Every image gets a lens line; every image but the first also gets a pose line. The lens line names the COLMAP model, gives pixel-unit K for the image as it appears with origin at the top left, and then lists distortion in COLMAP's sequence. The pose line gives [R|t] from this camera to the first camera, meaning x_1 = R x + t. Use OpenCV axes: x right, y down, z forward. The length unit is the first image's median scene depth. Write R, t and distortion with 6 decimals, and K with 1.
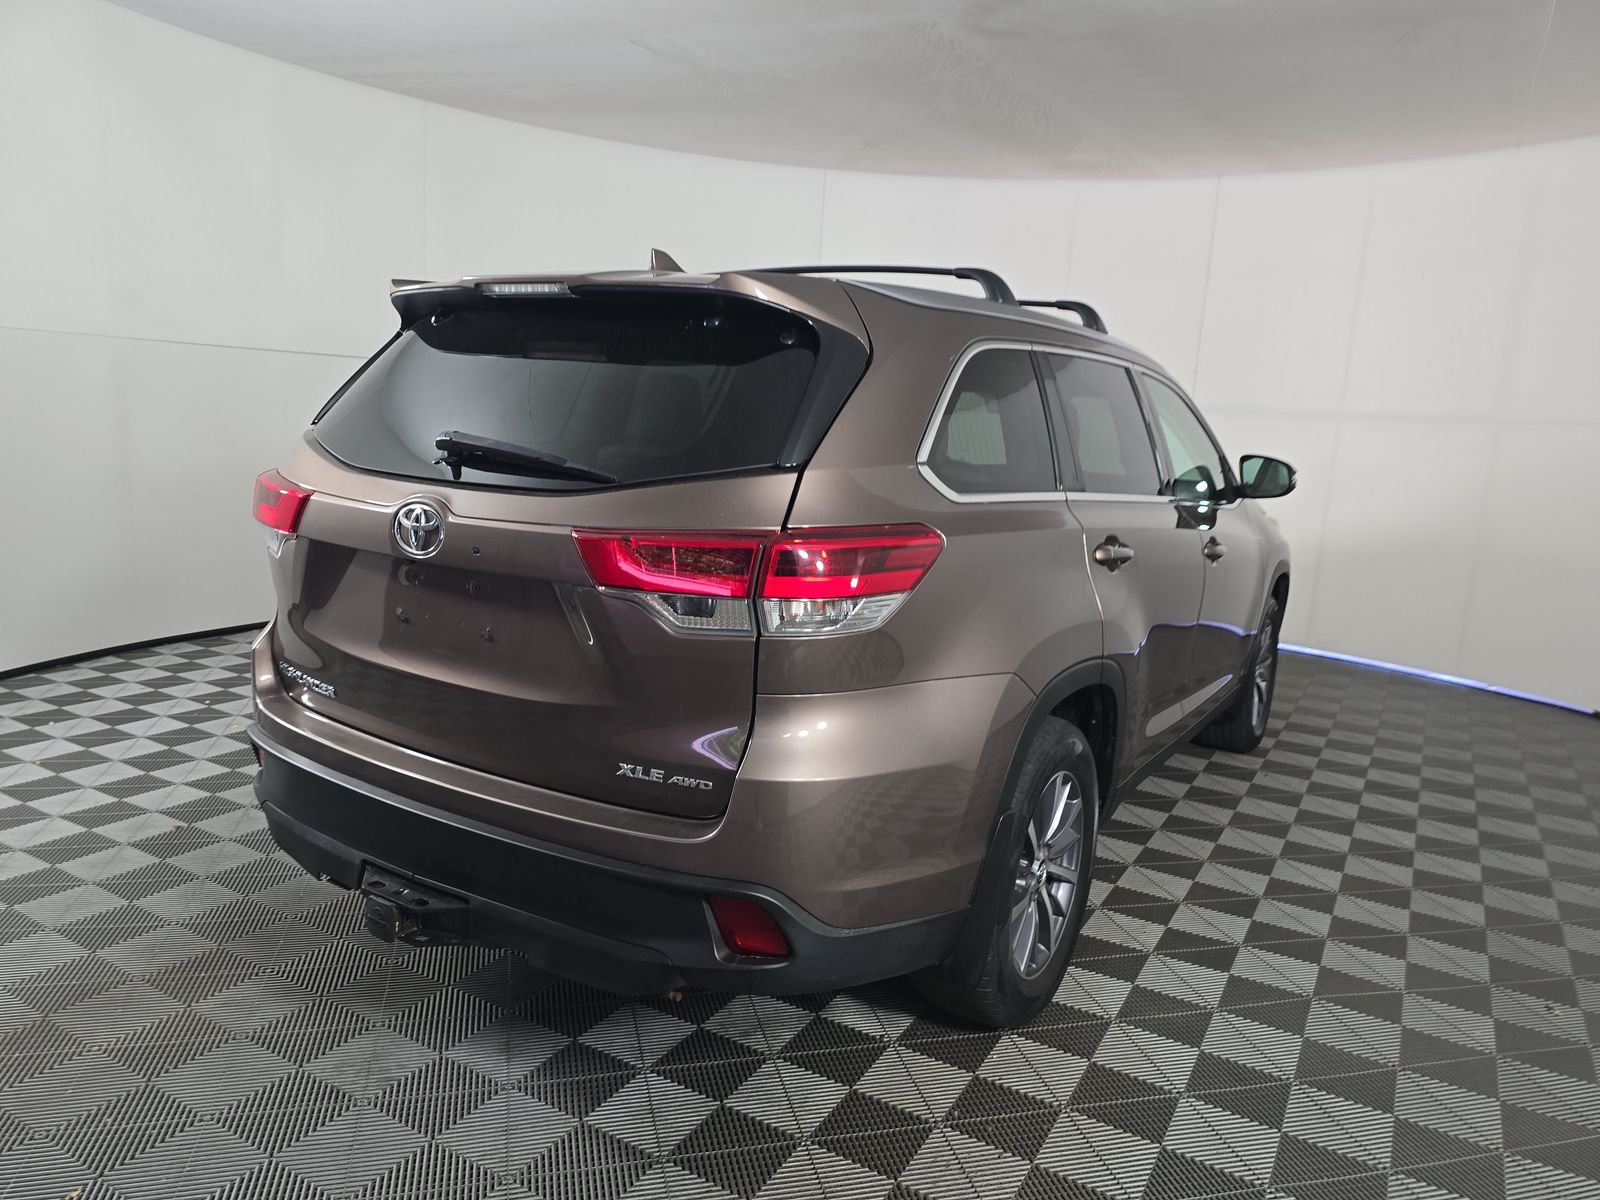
lens RADIAL K [[1100.0, 0, 779.3], [0, 1100.0, 600.8], [0, 0, 1]] dist [0.004652, 0.000746]
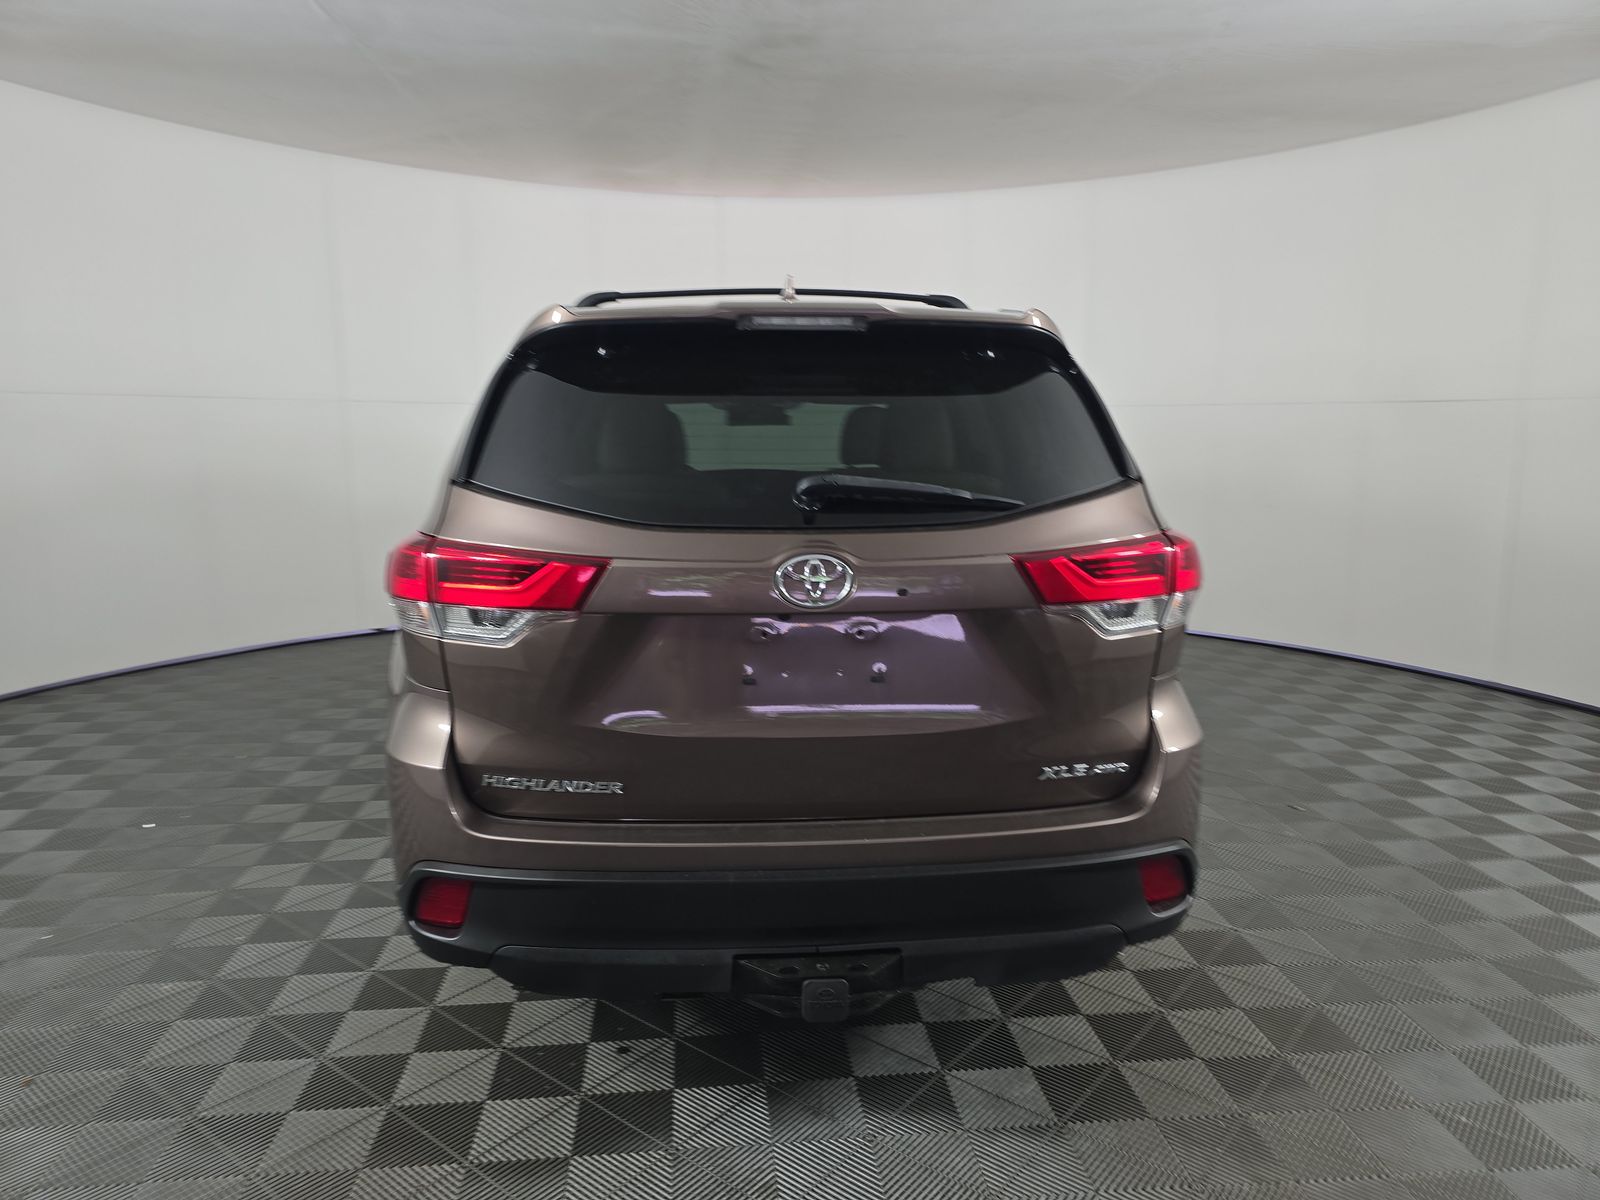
lens RADIAL K [[1097.9, 0, 799.2], [0, 1097.9, 575.7], [0, 0, 1]] dist [0.002242, 0.000419]
pose [[0.804277, -0.137074, 0.578230, -0.868183], [0.145028, 0.988887, 0.032700, -0.100557], [-0.576286, 0.057560, 0.815218, 0.237069]]
